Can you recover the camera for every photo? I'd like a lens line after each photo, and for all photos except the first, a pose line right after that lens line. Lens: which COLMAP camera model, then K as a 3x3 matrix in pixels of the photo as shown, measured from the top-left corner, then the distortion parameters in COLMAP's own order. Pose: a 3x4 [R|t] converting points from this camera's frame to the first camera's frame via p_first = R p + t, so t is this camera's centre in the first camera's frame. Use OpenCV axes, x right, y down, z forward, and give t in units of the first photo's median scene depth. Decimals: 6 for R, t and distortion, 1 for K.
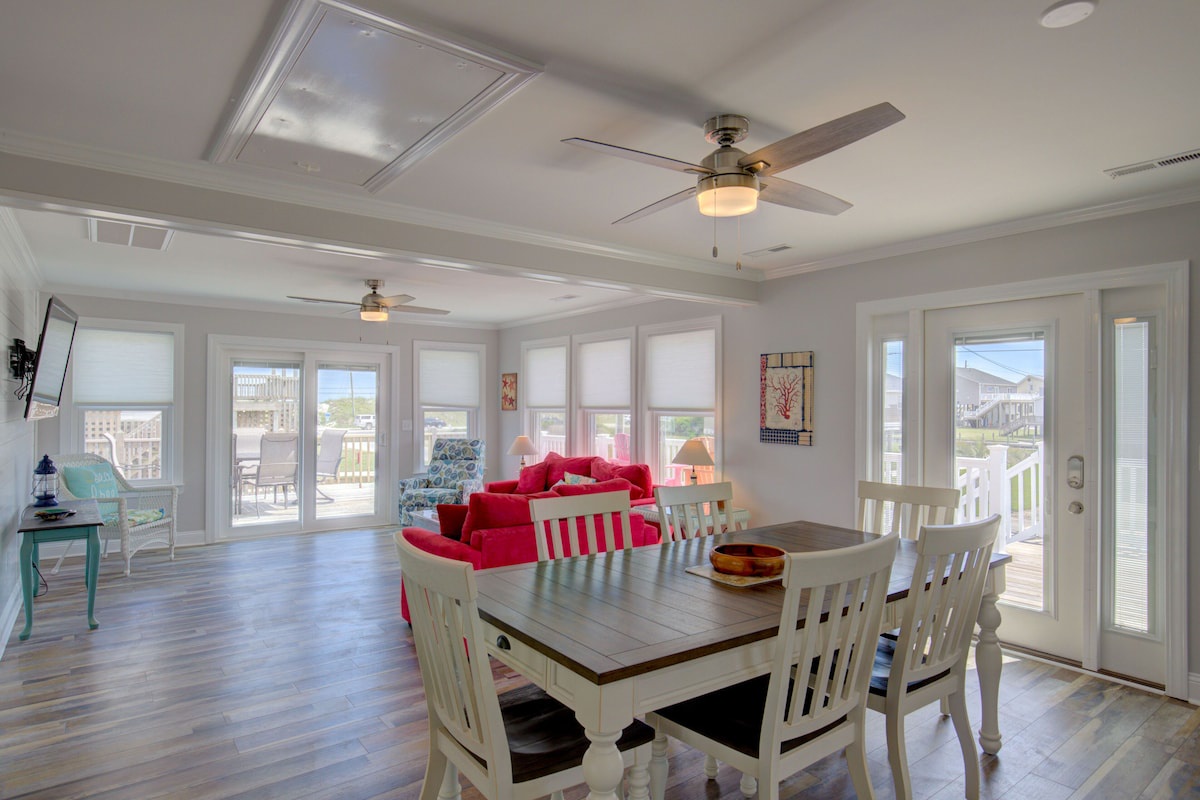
lens RADIAL K [[577.3, 0, 600.0], [0, 577.3, 400.0], [0, 0, 1]] dist [-0.001131, 0.000433]
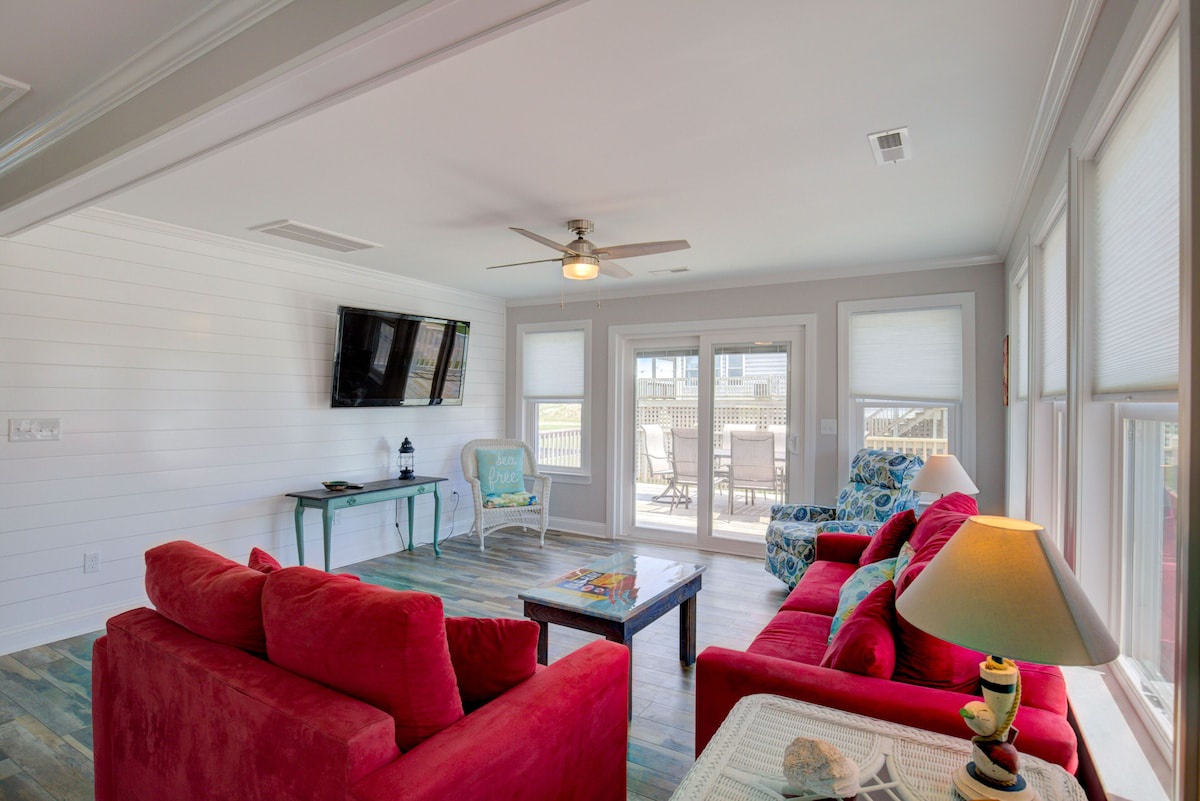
lens RADIAL K [[577.3, 0, 600.0], [0, 577.3, 400.5], [0, 0, 1]] dist [-0.001131, 0.000433]
pose [[0.435726, -0.002626, -0.900076, 0.199226], [0.007132, 0.999974, 0.000535, 0.012283], [0.900051, -0.006653, 0.435733, 0.529050]]
